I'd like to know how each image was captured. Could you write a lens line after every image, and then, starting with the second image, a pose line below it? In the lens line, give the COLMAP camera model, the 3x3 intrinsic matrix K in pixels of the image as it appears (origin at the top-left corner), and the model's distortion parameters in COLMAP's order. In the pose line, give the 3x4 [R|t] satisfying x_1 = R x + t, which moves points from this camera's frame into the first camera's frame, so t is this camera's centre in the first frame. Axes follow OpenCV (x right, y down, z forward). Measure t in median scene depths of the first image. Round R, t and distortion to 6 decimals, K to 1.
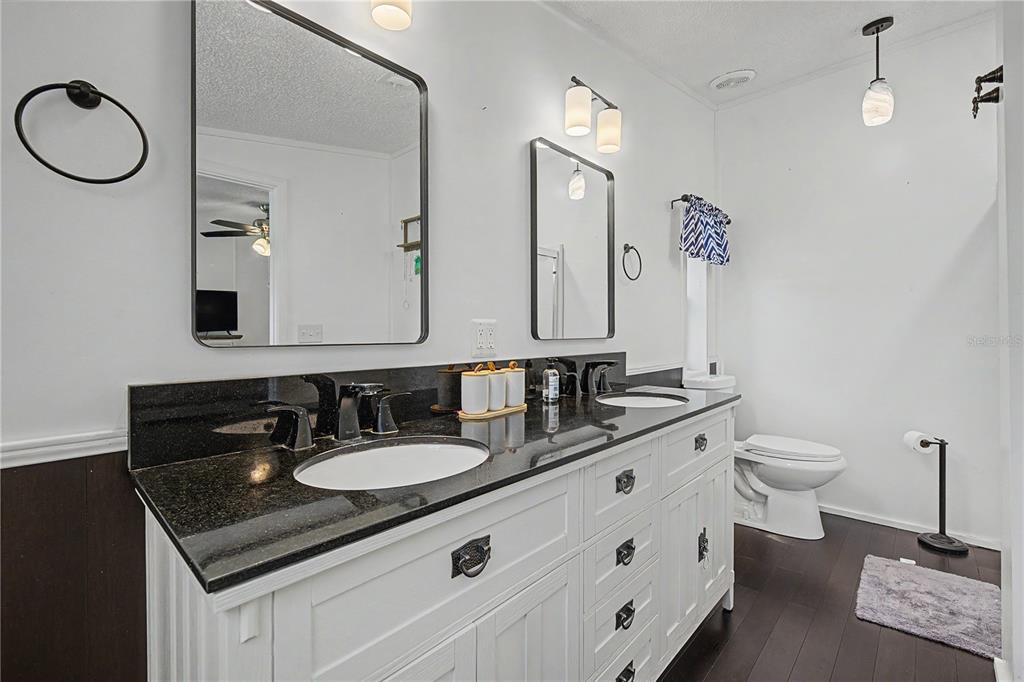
lens RADIAL K [[445.8, 0, 512.0], [0, 445.8, 341.0], [0, 0, 1]] dist [-0.002882, -0.000186]
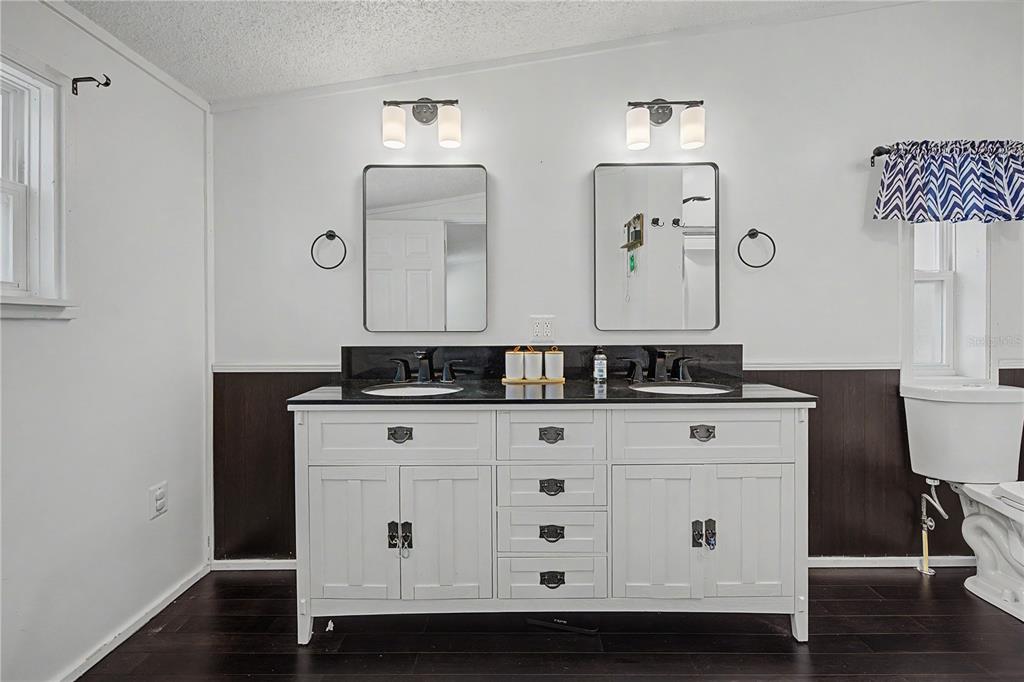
lens RADIAL K [[466.0, 0, 512.6], [0, 466.0, 329.0], [0, 0, 1]] dist [0.001571, 0.000190]
pose [[0.676512, 0.011523, -0.736341, 0.957090], [-0.010576, 0.999926, 0.005931, -0.013410], [0.736356, 0.003775, 0.676584, -0.046717]]
